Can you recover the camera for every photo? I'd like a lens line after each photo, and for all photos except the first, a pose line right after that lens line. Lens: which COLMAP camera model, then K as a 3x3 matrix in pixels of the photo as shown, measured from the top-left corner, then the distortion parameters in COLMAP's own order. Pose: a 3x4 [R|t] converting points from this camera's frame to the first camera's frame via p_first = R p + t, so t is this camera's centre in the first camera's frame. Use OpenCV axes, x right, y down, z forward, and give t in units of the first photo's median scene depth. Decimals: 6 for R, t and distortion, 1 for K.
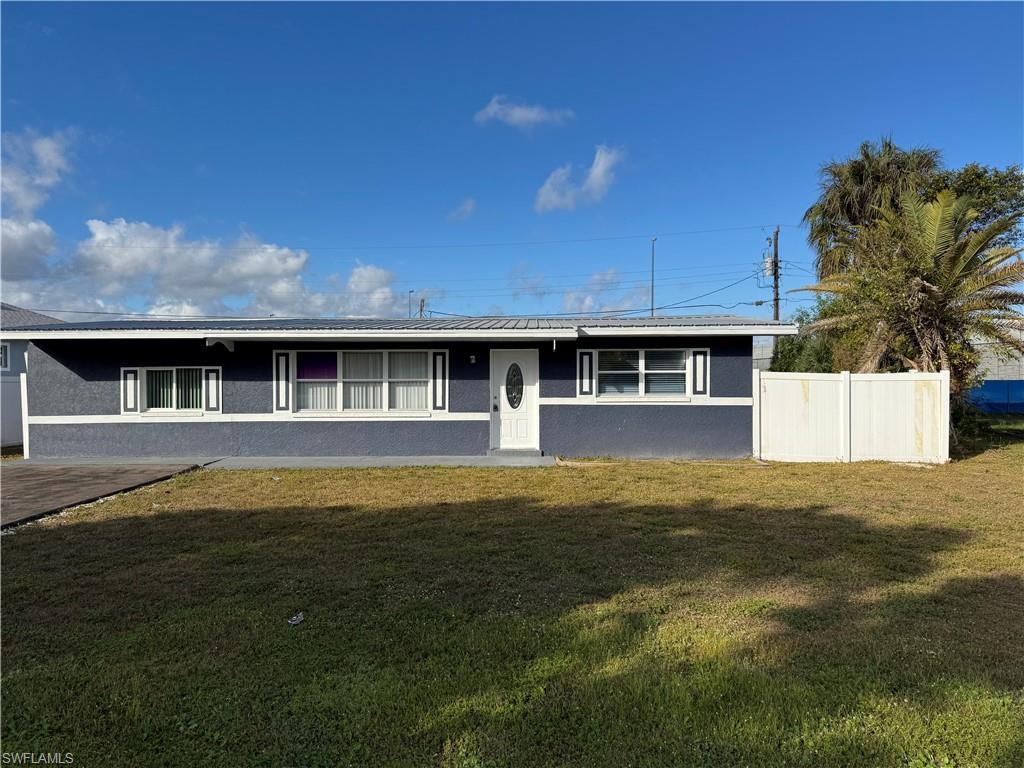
lens RADIAL K [[721.0, 0, 512.0], [0, 721.0, 384.0], [0, 0, 1]] dist [0.142238, -0.169984]
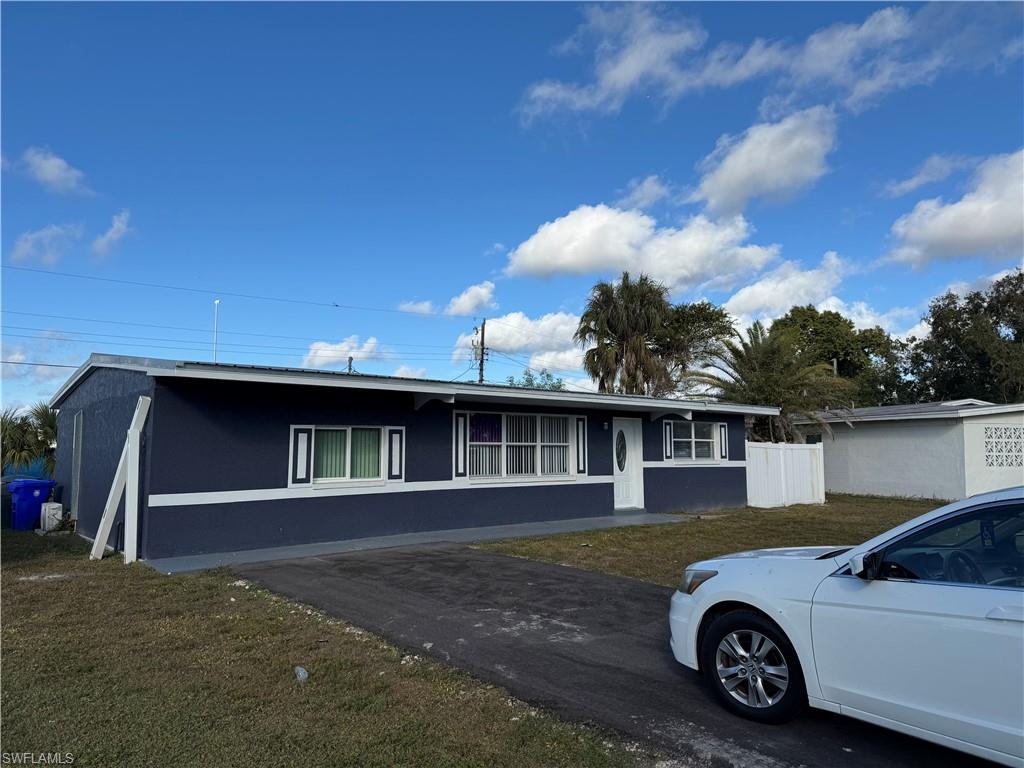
lens RADIAL K [[721.0, 0, 512.0], [0, 721.0, 384.0], [0, 0, 1]] dist [0.142238, -0.169984]
pose [[0.729807, 0.067080, 0.680355, -0.885310], [0.001158, 0.995052, -0.099350, 0.010851], [-0.683653, 0.073295, 0.726118, 0.302158]]
